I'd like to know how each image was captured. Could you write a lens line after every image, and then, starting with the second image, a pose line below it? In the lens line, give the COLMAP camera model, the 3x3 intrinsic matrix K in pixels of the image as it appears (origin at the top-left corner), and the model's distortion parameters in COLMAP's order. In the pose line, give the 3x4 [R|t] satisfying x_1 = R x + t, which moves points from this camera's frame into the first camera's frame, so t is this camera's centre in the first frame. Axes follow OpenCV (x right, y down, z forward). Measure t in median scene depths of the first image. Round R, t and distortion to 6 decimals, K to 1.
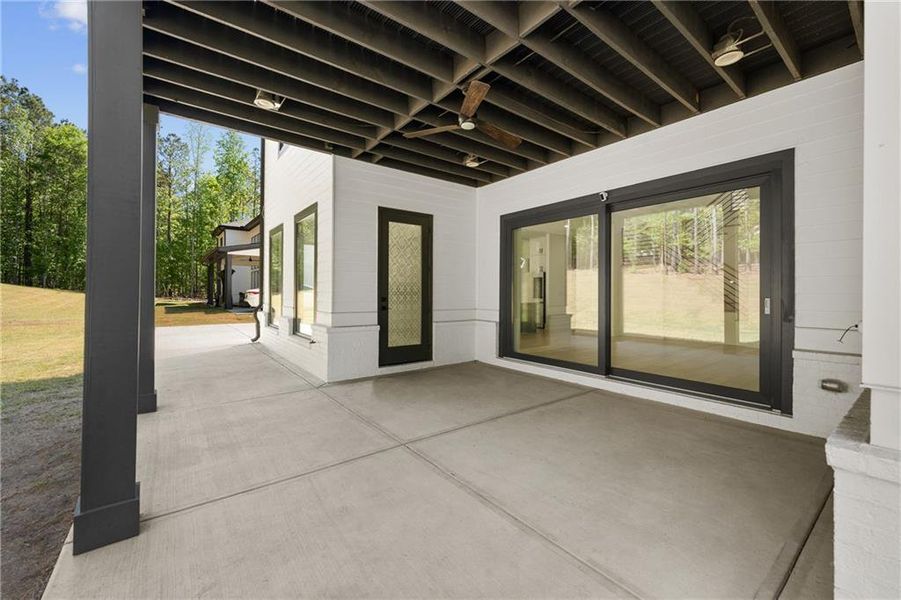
lens RADIAL K [[365.0, 0, 450.5], [0, 365.0, 300.0], [0, 0, 1]] dist [-0.000207, -0.000058]
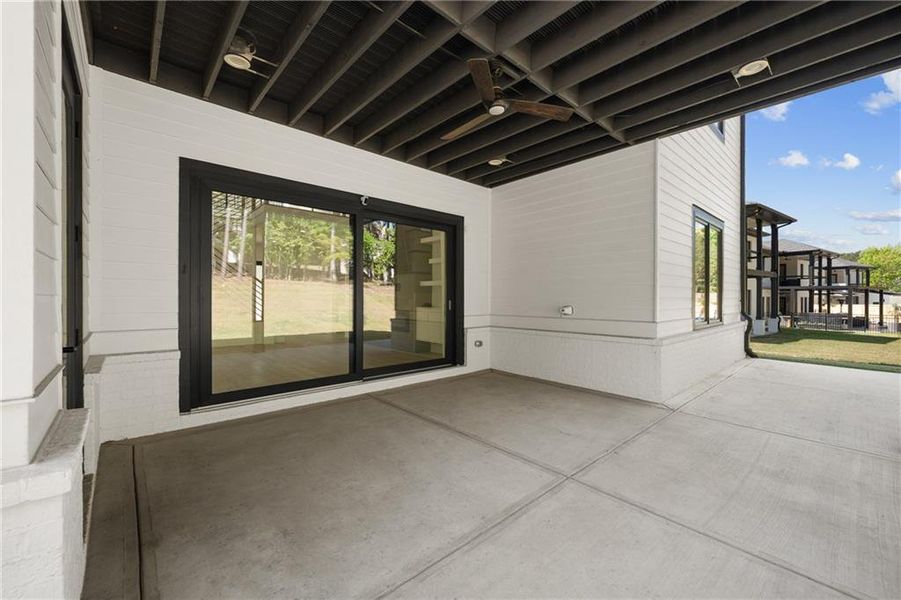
lens RADIAL K [[365.0, 0, 450.5], [0, 365.0, 300.0], [0, 0, 1]] dist [-0.000207, -0.000058]
pose [[-0.080336, -0.012687, 0.996687, -0.857130], [0.016078, 0.999772, 0.014023, -0.030631], [-0.996638, 0.017151, -0.080114, 1.207094]]
